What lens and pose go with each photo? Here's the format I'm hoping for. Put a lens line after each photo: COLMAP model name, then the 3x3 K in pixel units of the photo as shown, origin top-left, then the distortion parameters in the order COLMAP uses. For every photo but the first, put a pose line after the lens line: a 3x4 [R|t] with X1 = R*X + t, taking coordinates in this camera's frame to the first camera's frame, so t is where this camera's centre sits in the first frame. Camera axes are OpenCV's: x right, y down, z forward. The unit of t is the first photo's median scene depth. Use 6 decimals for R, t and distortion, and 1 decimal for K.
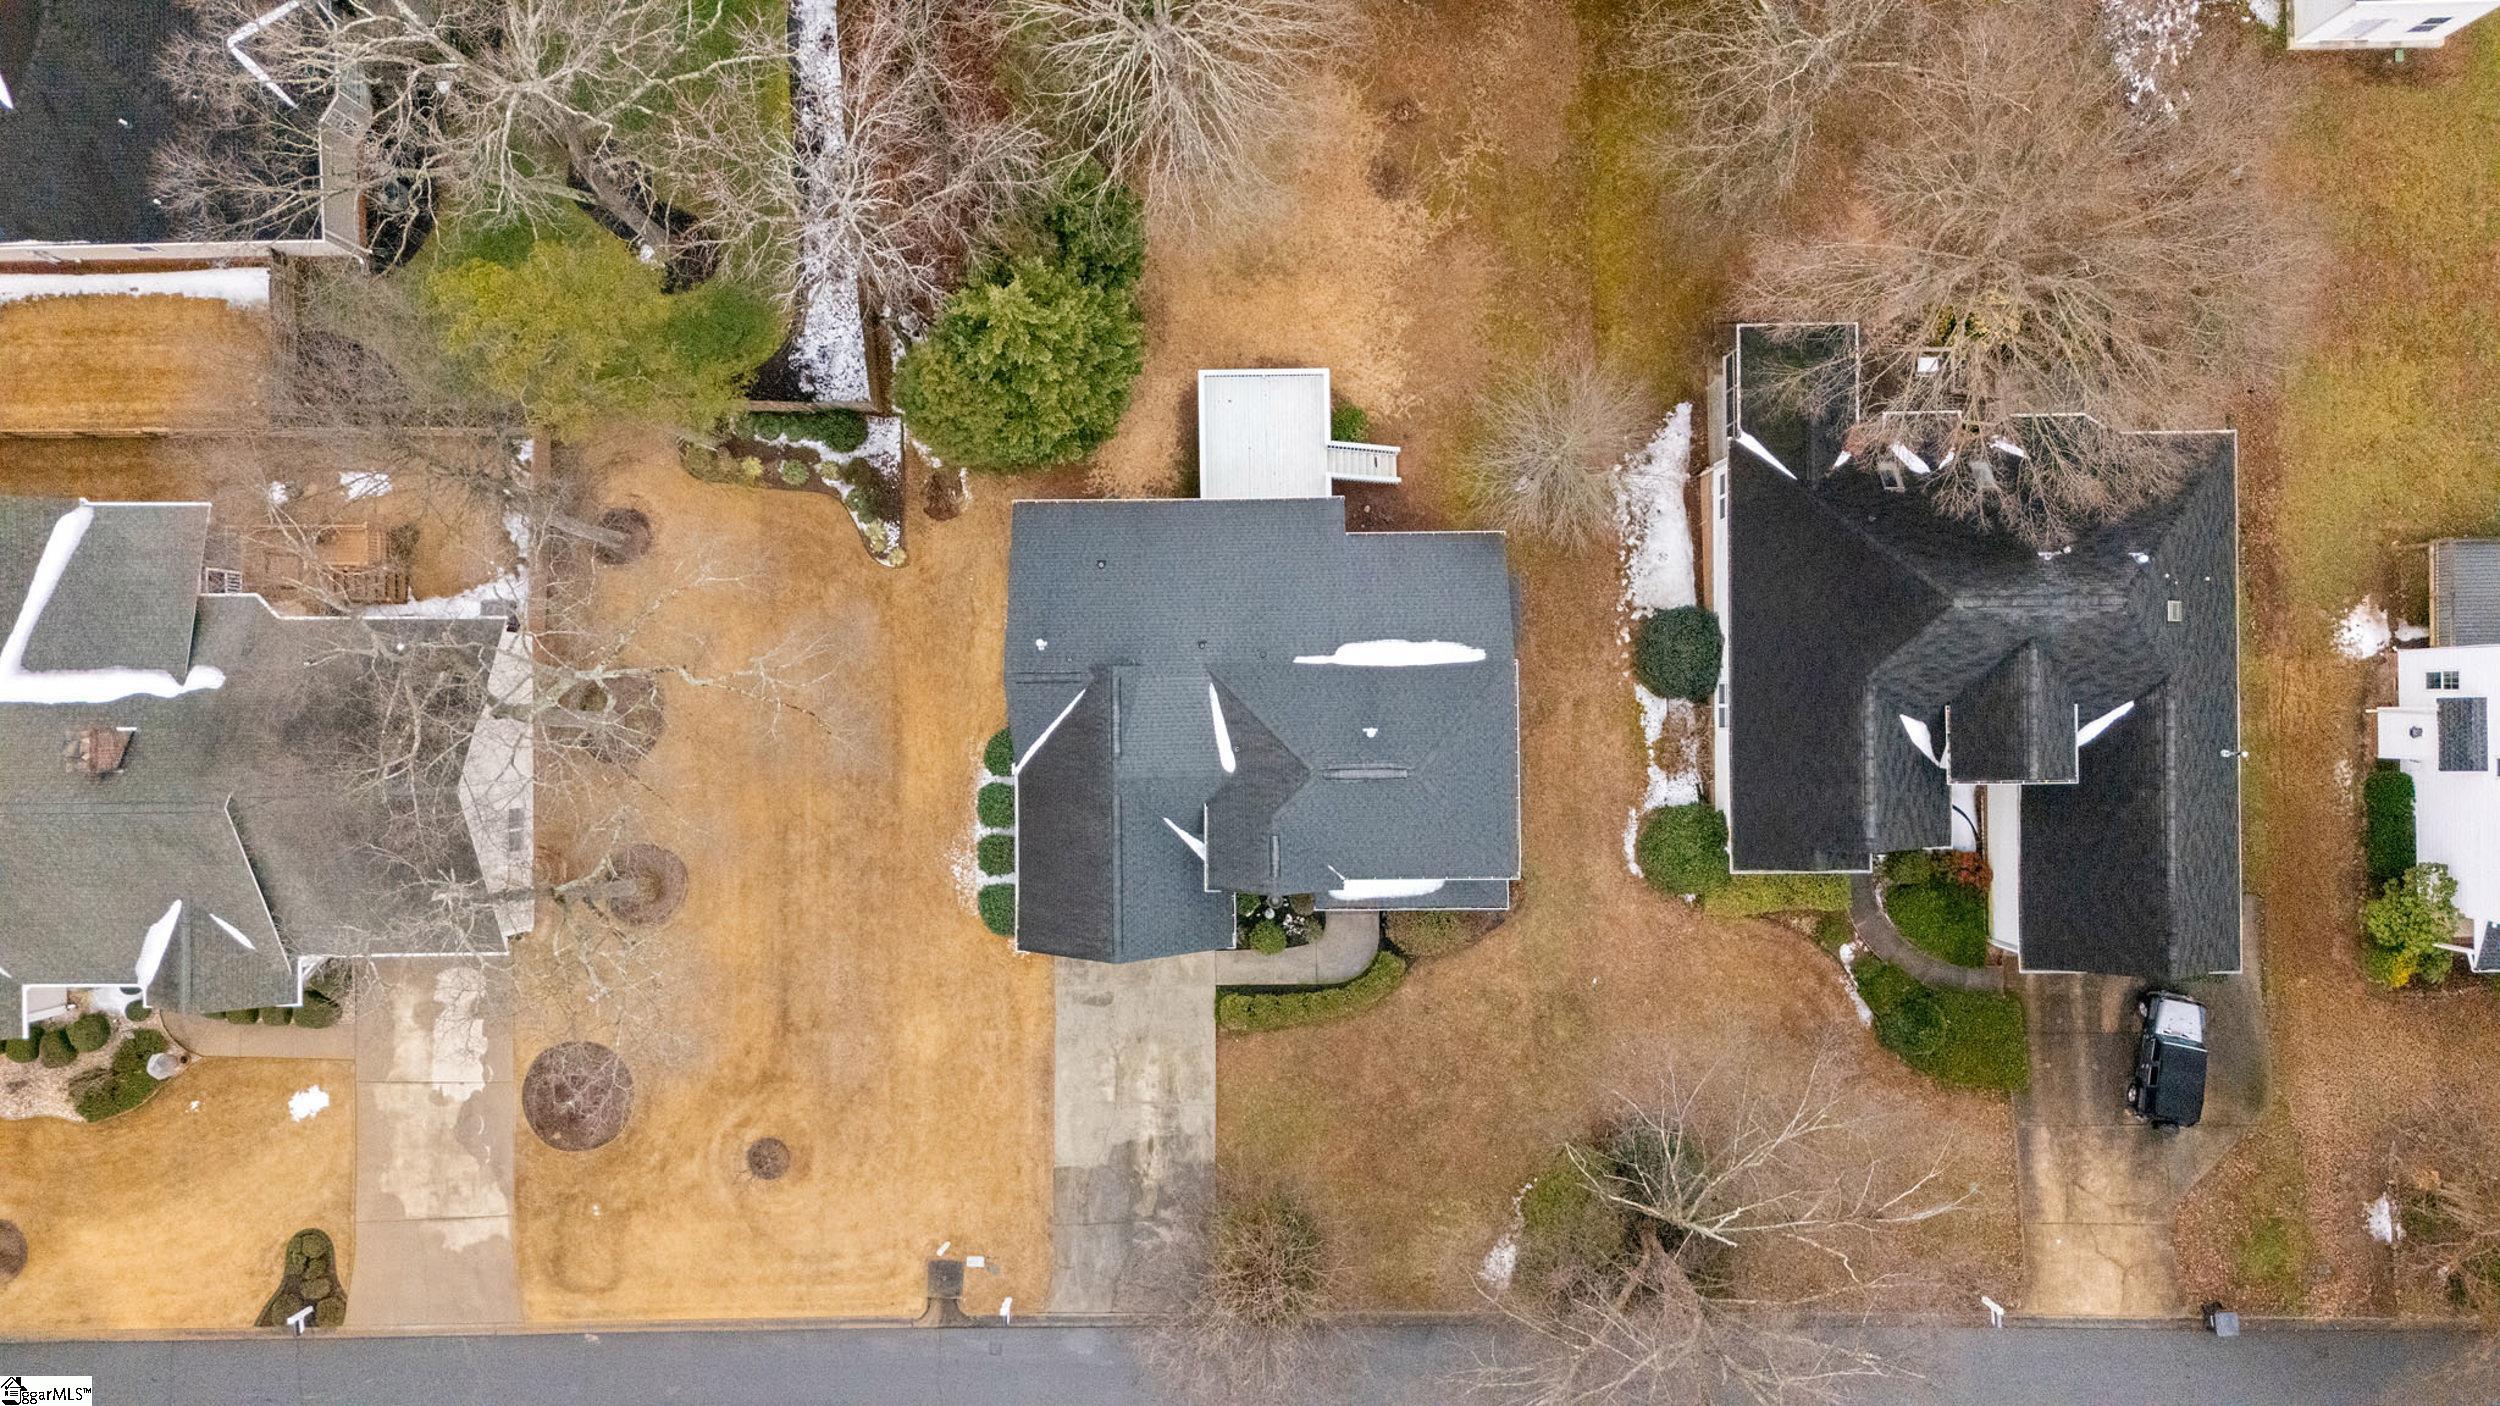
lens RADIAL K [[1817.6, 0, 1250.0], [0, 1817.6, 703.0], [0, 0, 1]] dist [0.099424, -0.110606]
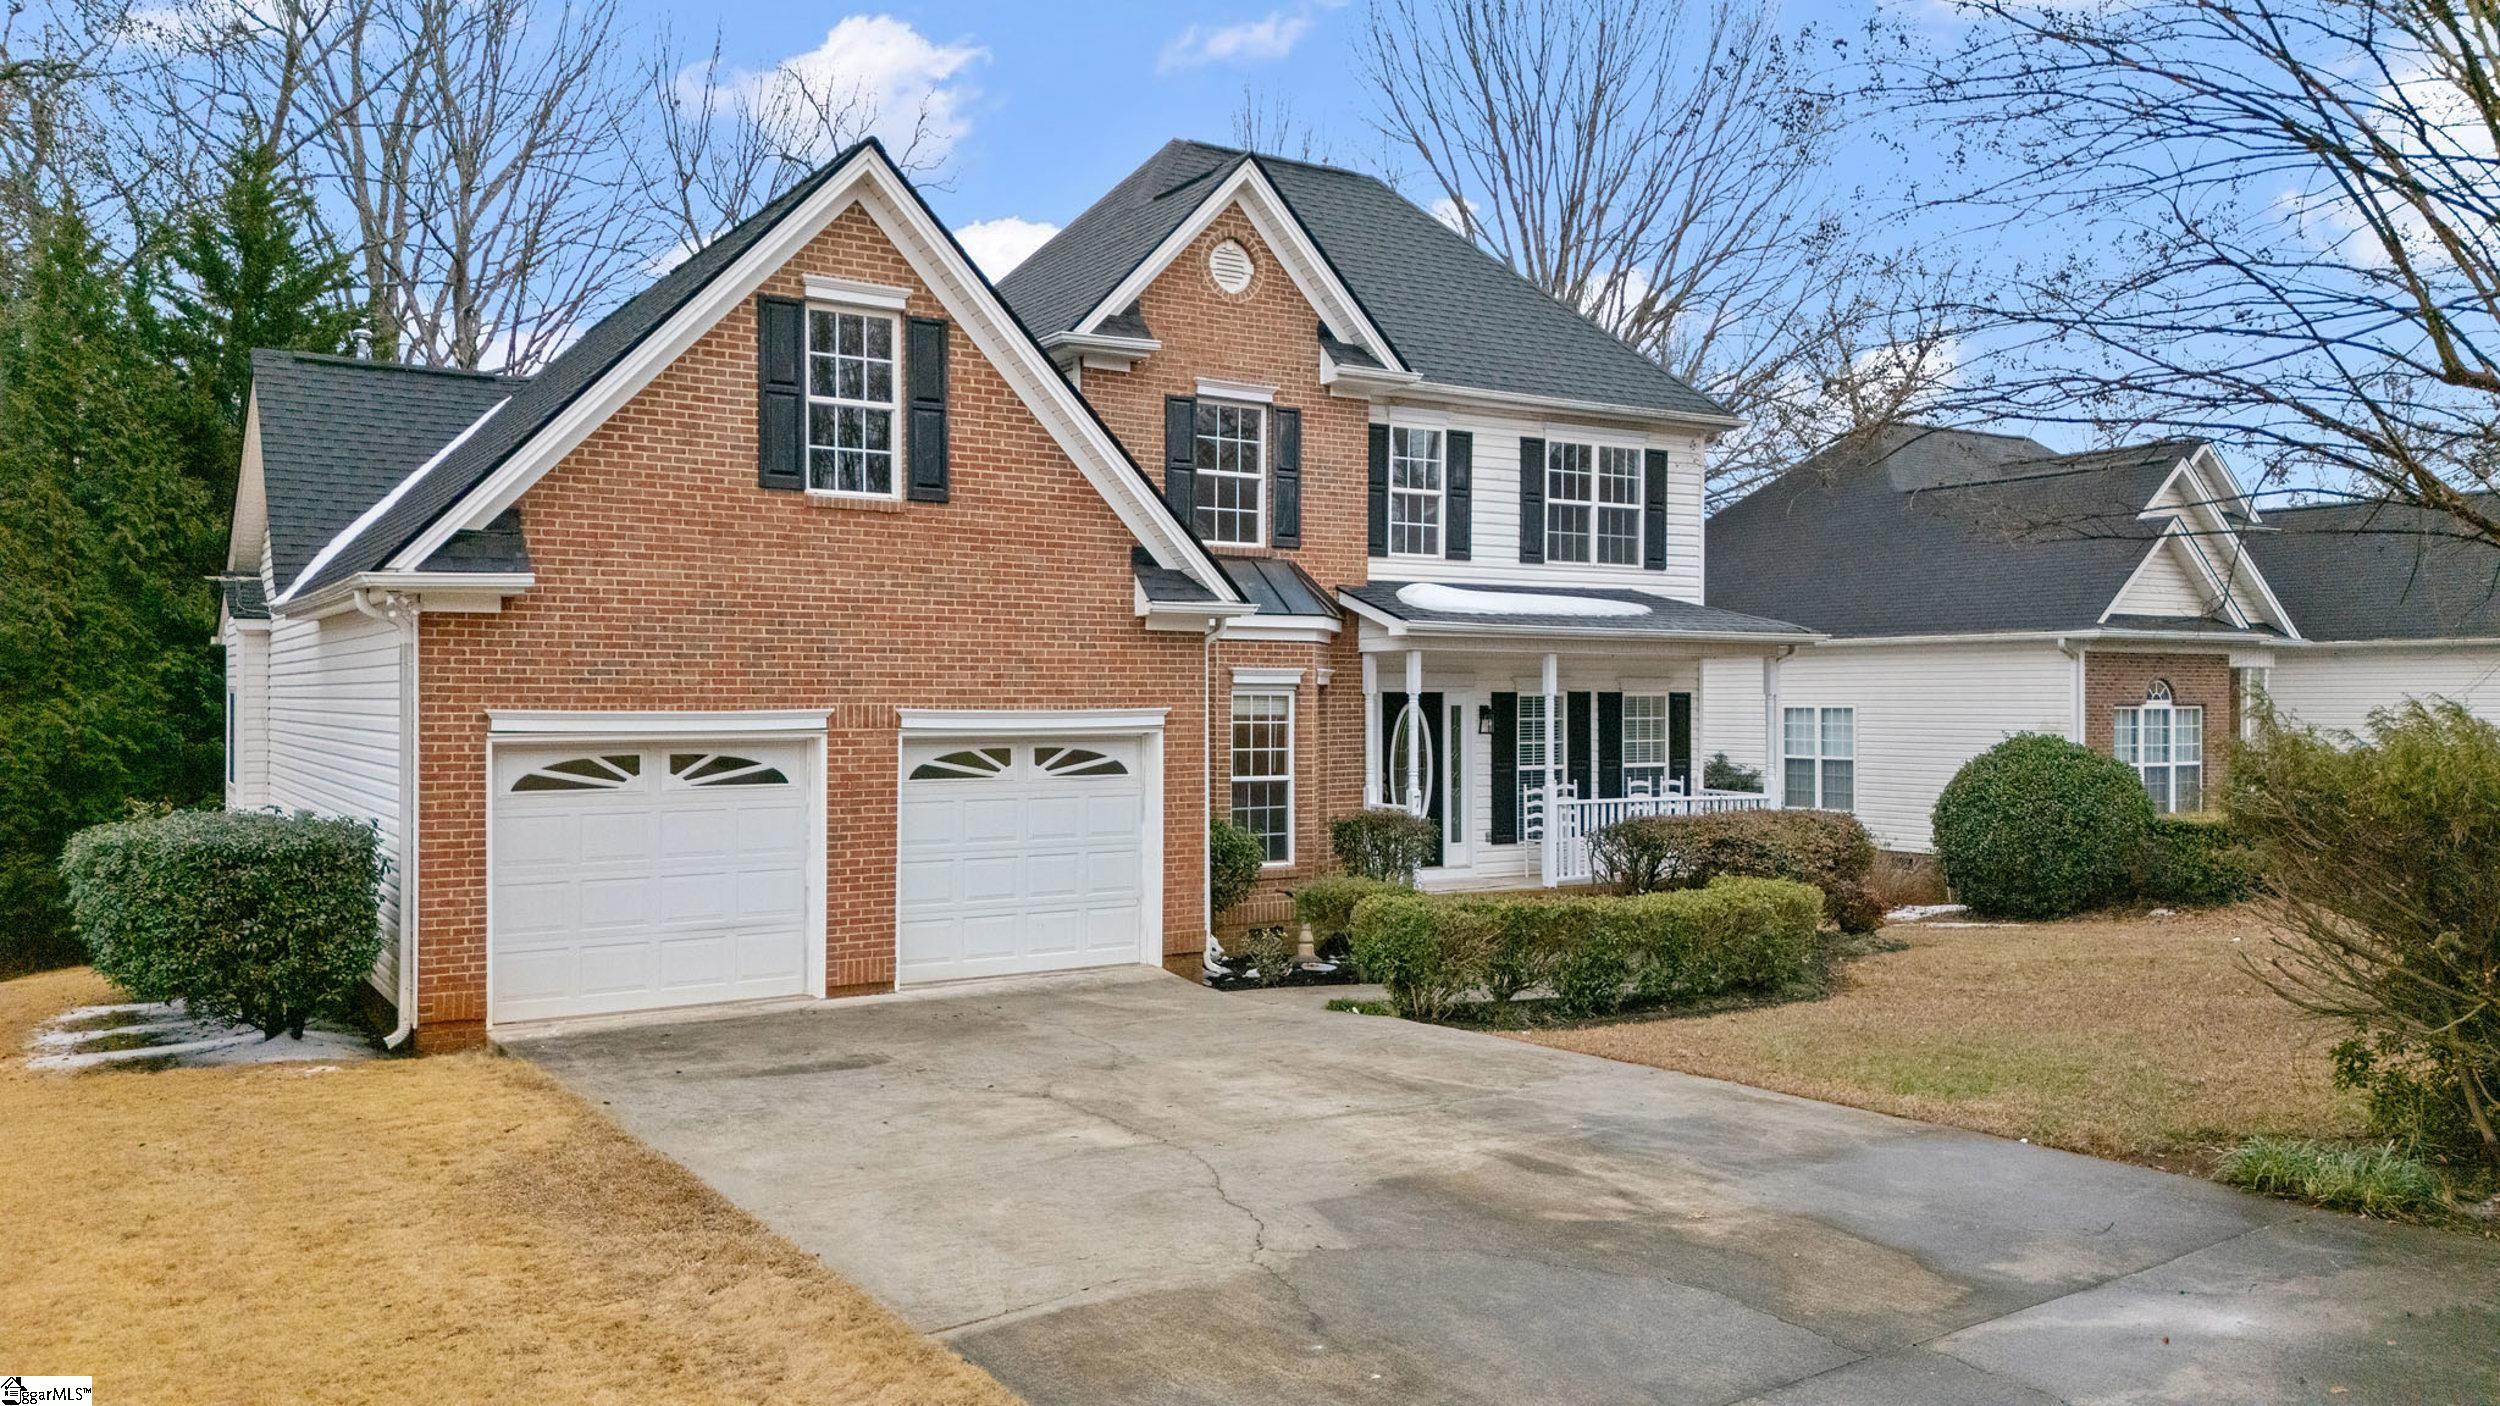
lens RADIAL K [[1817.6, 0, 1250.0], [0, 1817.6, 703.0], [0, 0, 1]] dist [0.099424, -0.110606]
pose [[0.848812, 0.009479, 0.528610, -0.145588], [0.528653, -0.002578, -0.848834, 0.347525], [-0.006683, 0.999952, -0.007199, 0.966433]]
